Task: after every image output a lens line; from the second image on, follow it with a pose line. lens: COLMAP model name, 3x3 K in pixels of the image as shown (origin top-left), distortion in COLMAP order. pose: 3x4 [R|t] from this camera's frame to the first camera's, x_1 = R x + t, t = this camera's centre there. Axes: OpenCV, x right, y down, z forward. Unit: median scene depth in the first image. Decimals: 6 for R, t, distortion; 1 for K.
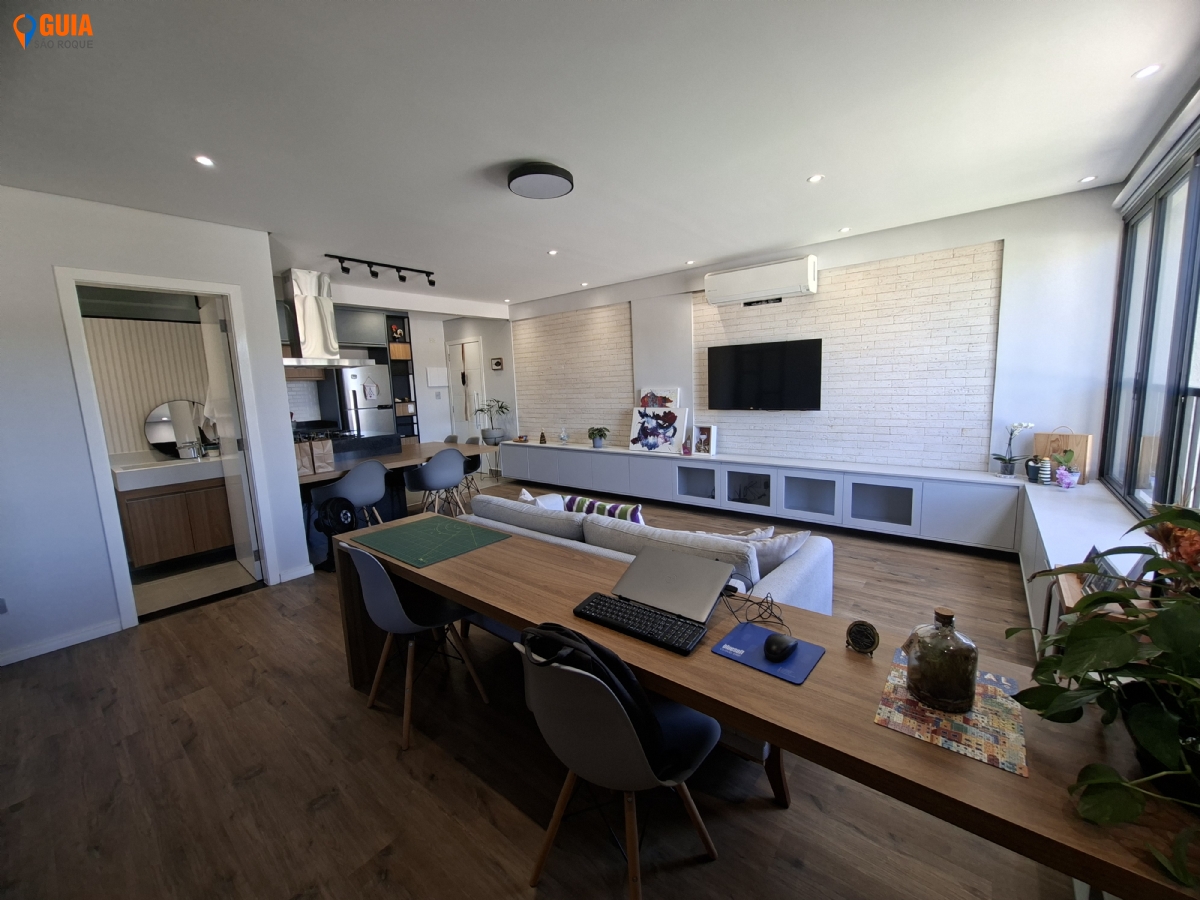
lens RADIAL K [[473.8, 0, 605.9], [0, 473.8, 446.0], [0, 0, 1]] dist [-0.010026, 0.002791]
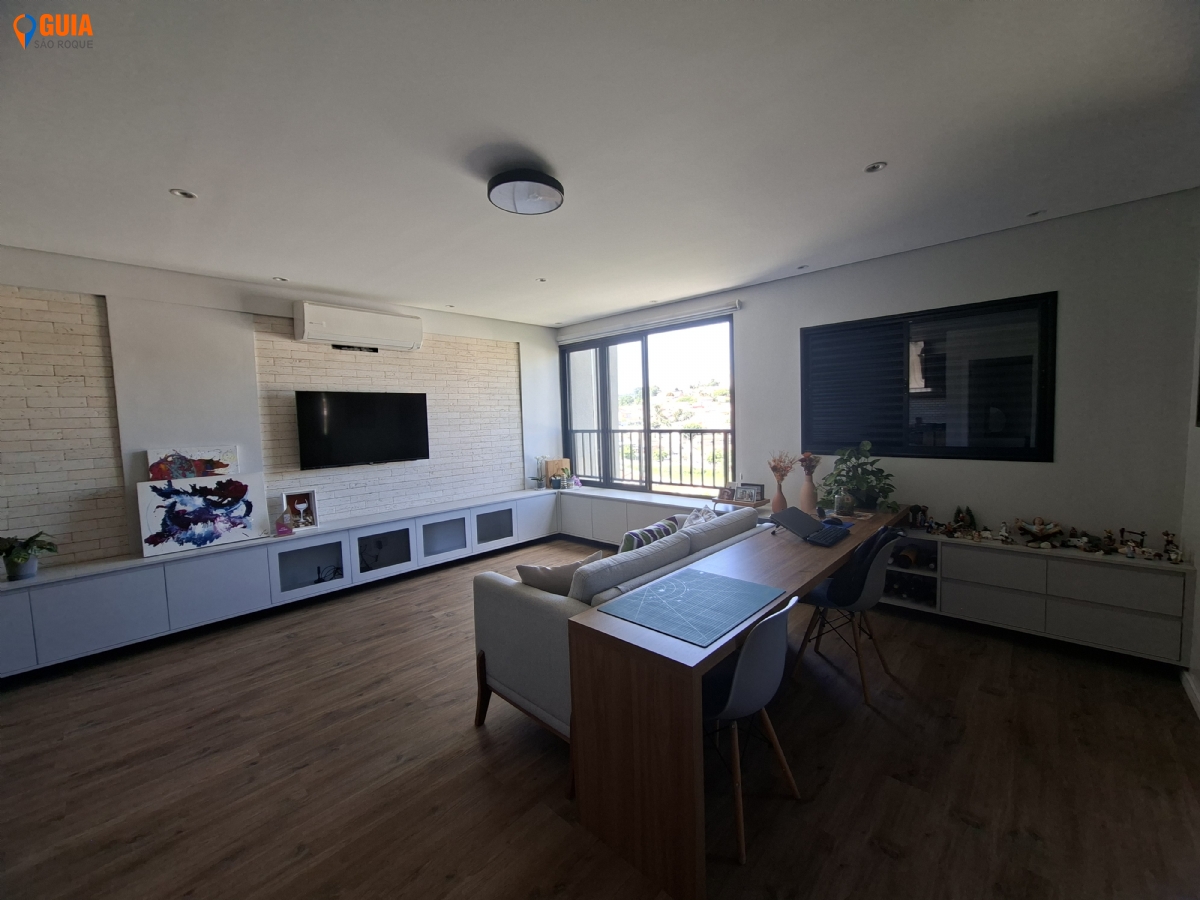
lens RADIAL K [[473.8, 0, 603.4], [0, 473.8, 447.9], [0, 0, 1]] dist [-0.010026, 0.002791]
pose [[0.076047, -0.024298, 0.996808, -0.490009], [0.169075, 0.985540, 0.011124, -0.036668], [-0.982665, 0.167690, 0.079055, 0.428471]]
